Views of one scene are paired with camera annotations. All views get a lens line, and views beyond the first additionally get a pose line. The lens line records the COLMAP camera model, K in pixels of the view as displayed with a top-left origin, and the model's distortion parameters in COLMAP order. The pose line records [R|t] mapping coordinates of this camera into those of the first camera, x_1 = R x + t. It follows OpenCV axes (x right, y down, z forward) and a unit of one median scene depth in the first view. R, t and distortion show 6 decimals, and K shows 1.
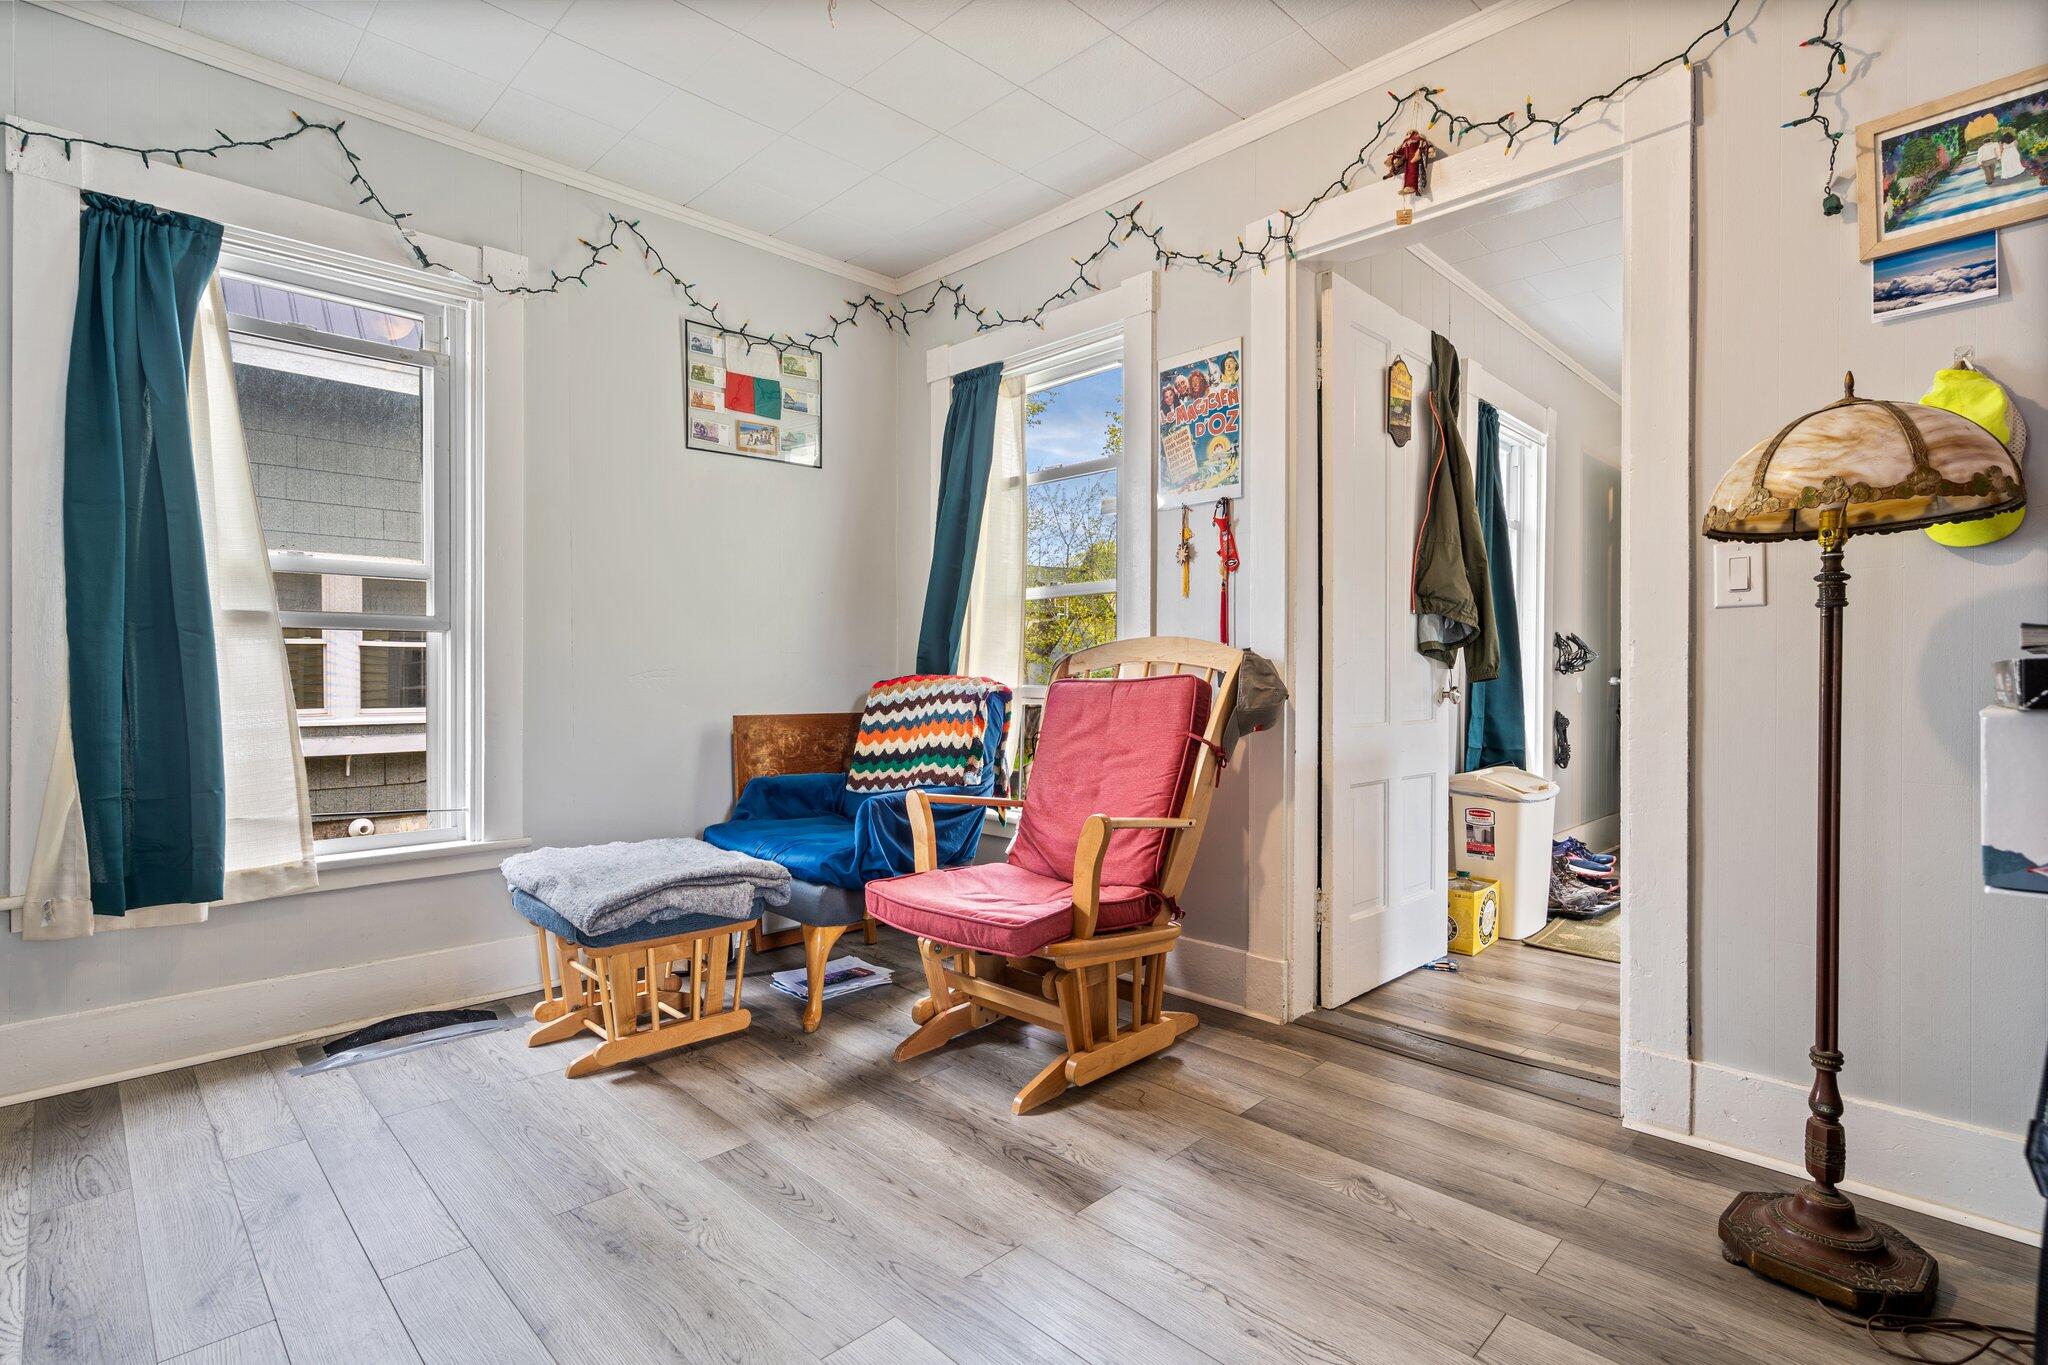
lens RADIAL K [[957.1, 0, 1016.0], [0, 957.1, 678.4], [0, 0, 1]] dist [0.000115, 0.000264]
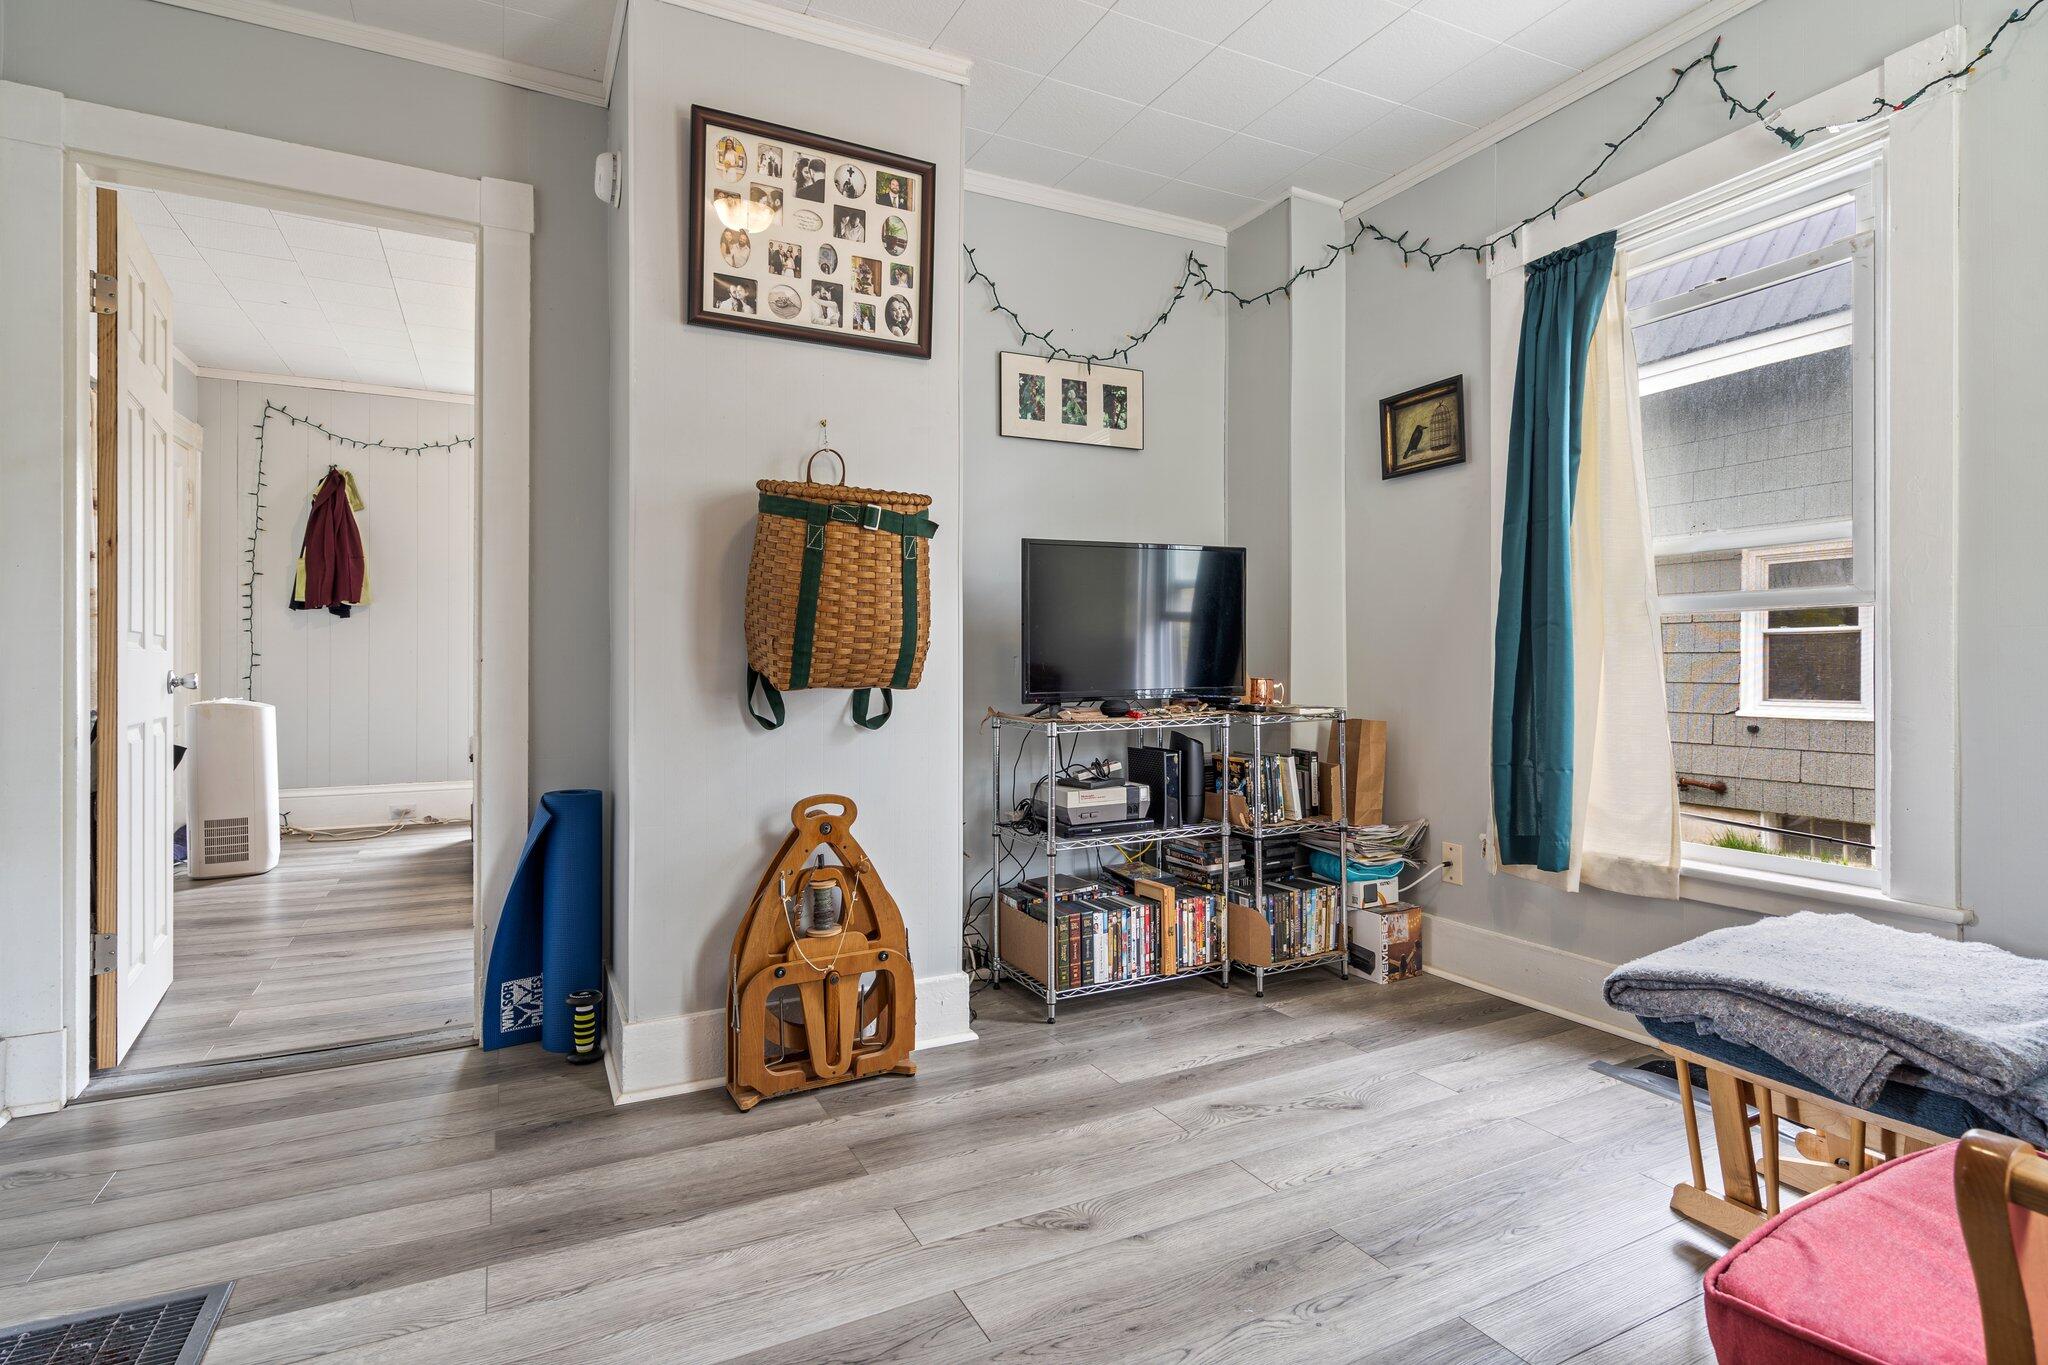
lens RADIAL K [[1023.9, 0, 1024.7], [0, 1023.9, 667.9], [0, 0, 1]] dist [-0.000713, 0.000430]
pose [[-0.295120, -0.001858, -0.955458, 0.453555], [-0.006120, 0.999981, -0.000054, 0.004427], [0.955441, 0.005831, -0.295126, 0.784151]]
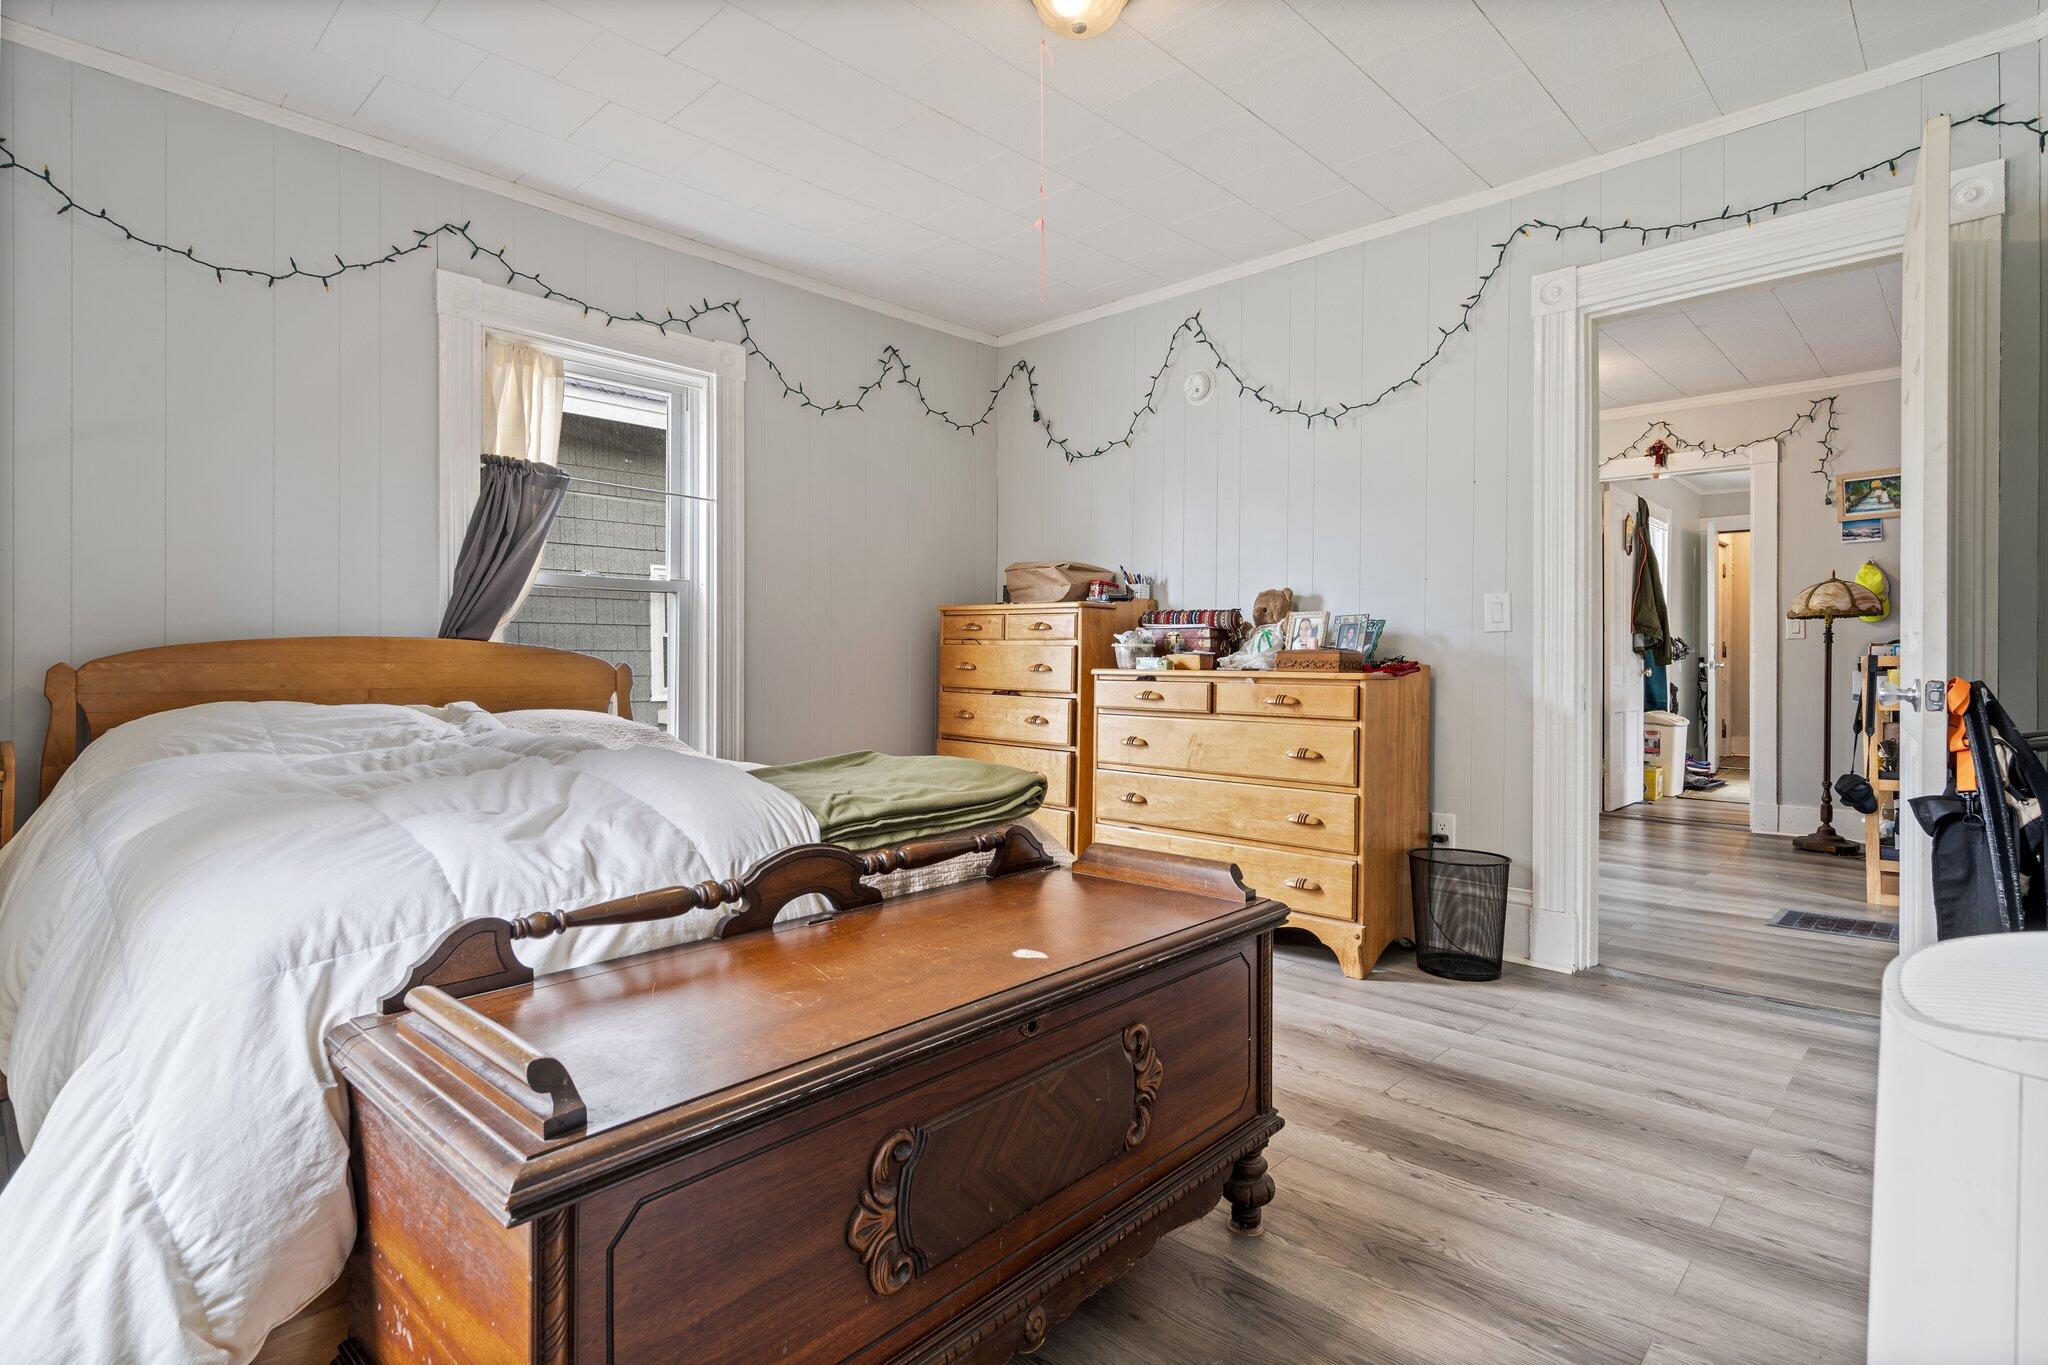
lens RADIAL K [[1005.8, 0, 1021.9], [0, 1005.8, 662.1], [0, 0, 1]] dist [0.005204, 0.000995]
pose [[0.999443, -0.002106, 0.033305, -1.292747], [0.002103, 0.999998, 0.000145, -0.010400], [-0.033305, -0.000075, 0.999445, -1.509665]]
